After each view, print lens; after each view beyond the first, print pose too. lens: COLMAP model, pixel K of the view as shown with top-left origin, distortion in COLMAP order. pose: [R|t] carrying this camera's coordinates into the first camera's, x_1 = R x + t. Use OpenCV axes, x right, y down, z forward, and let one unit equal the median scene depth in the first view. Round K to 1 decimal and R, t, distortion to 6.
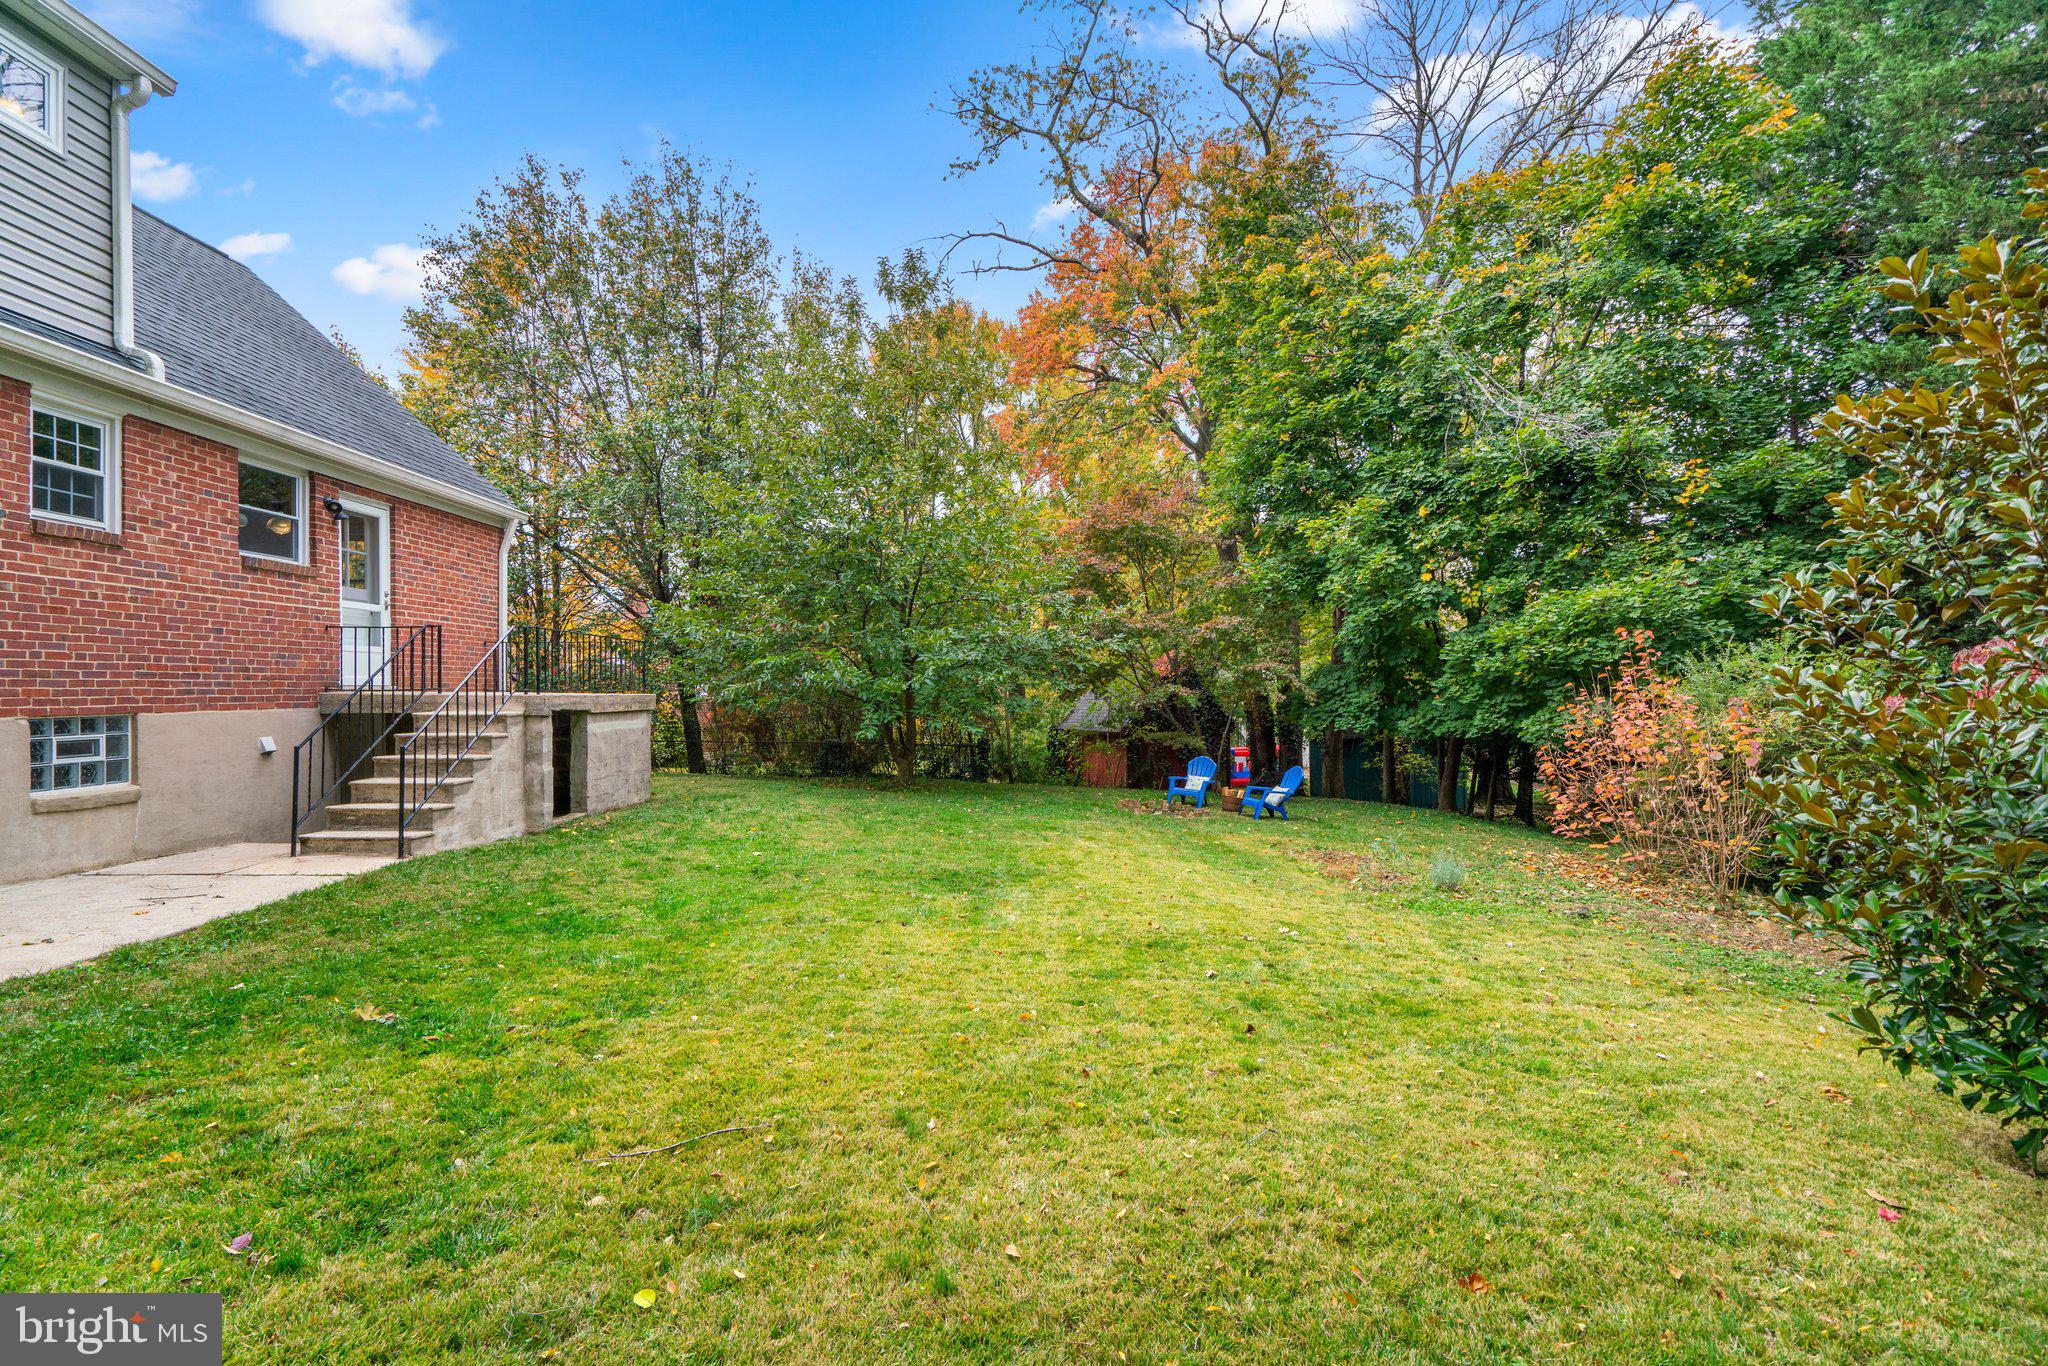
lens RADIAL K [[936.7, 0, 1025.9], [0, 936.7, 686.7], [0, 0, 1]] dist [-0.010291, 0.003760]
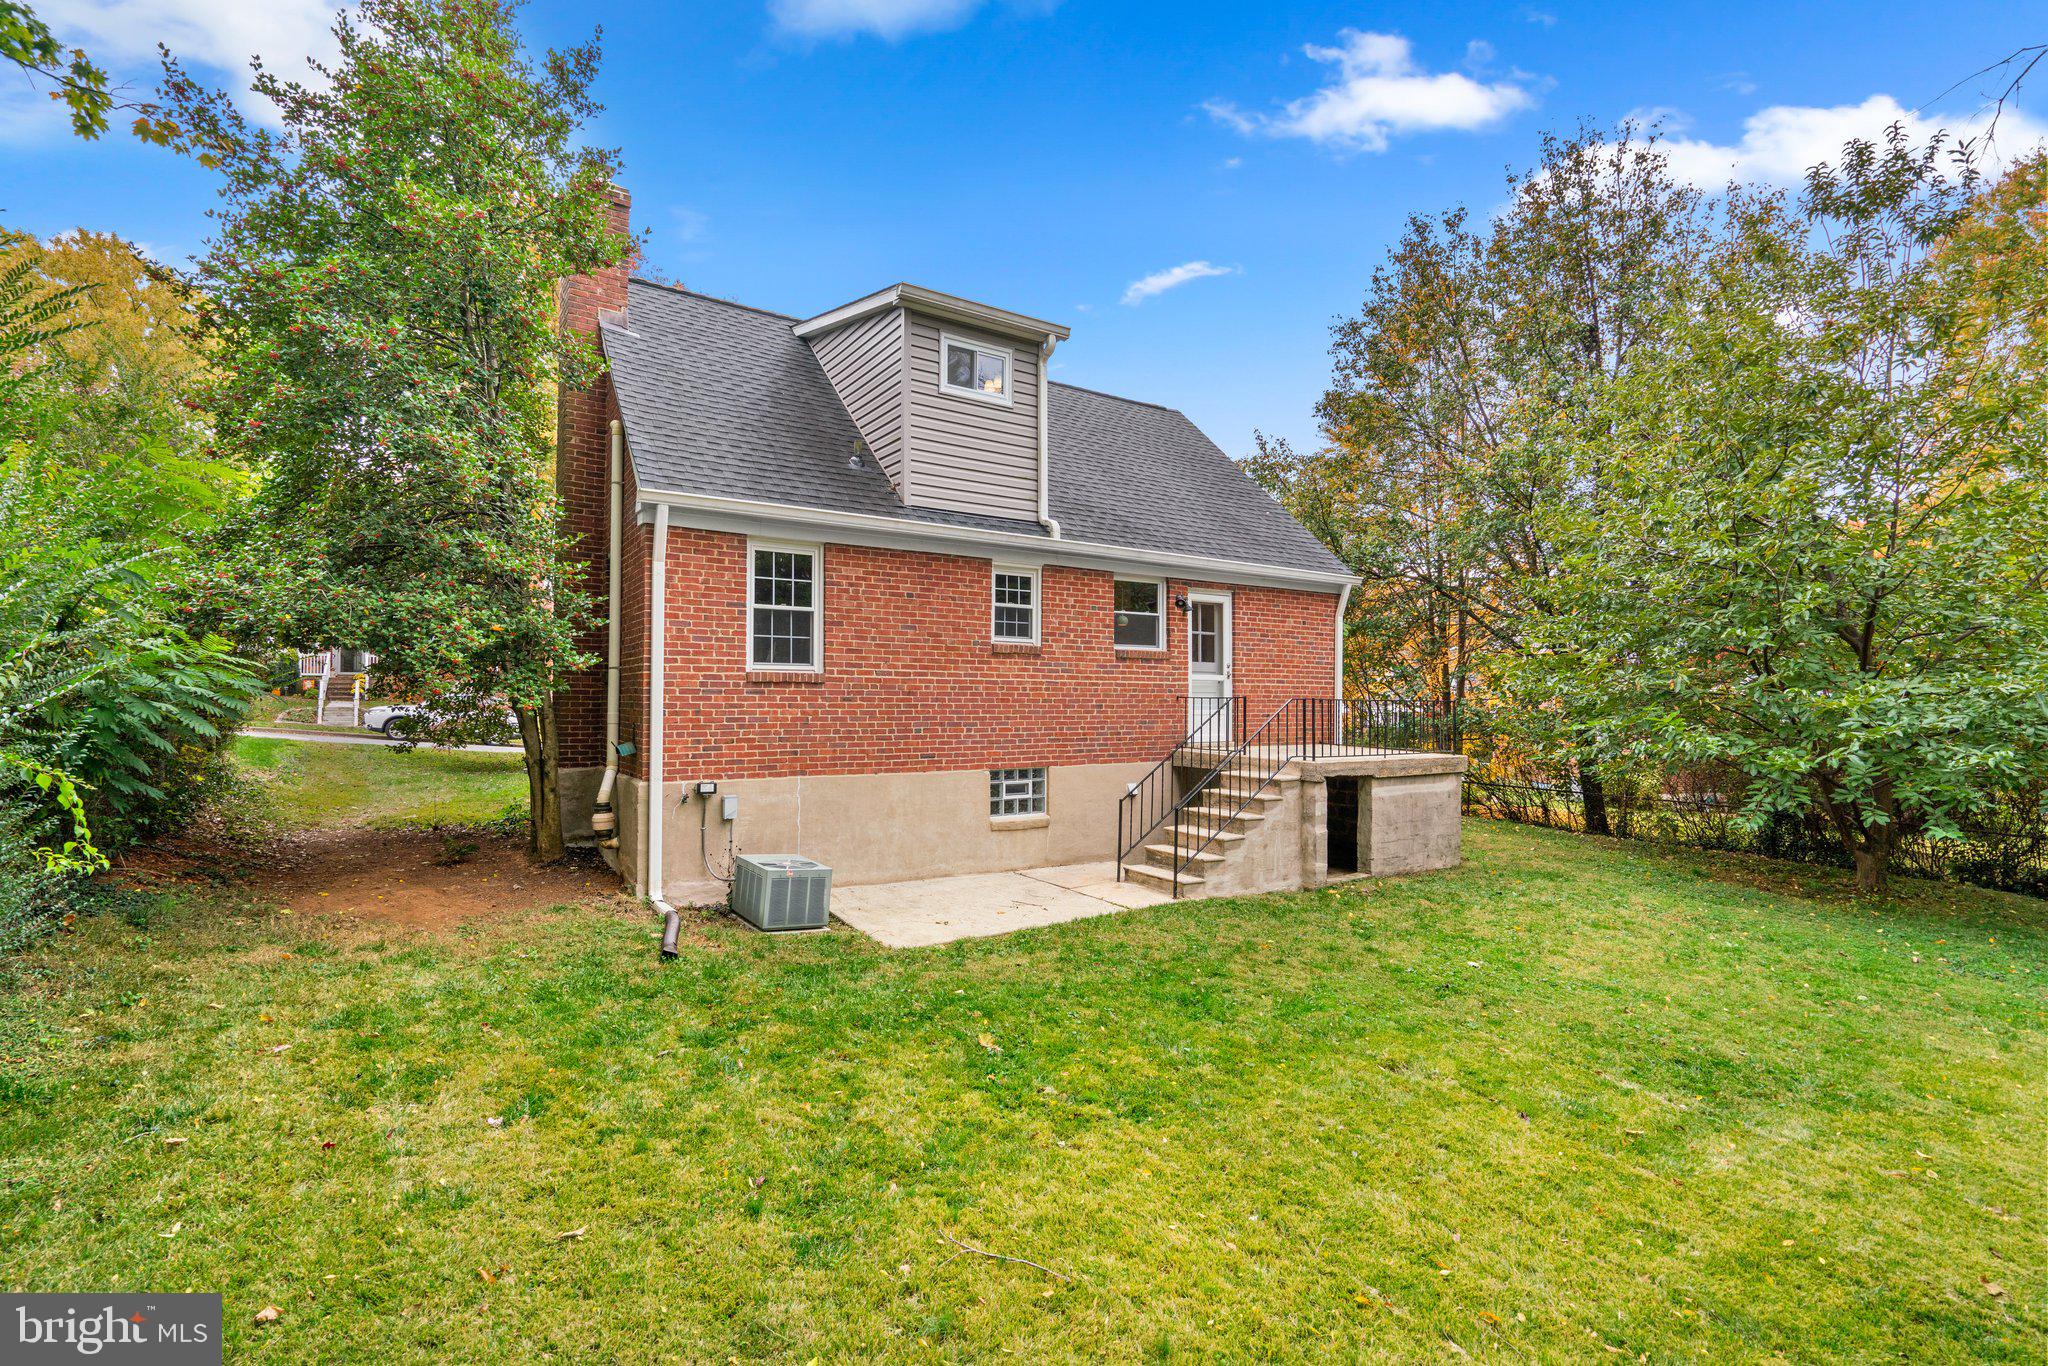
lens RADIAL K [[936.7, 0, 1020.5], [0, 936.7, 683.5], [0, 0, 1]] dist [-0.010291, 0.003760]
pose [[0.528171, 0.000058, -0.849138, 0.254046], [-0.005816, 0.999977, -0.003549, -0.088310], [0.849118, 0.006813, 0.528159, 0.163134]]
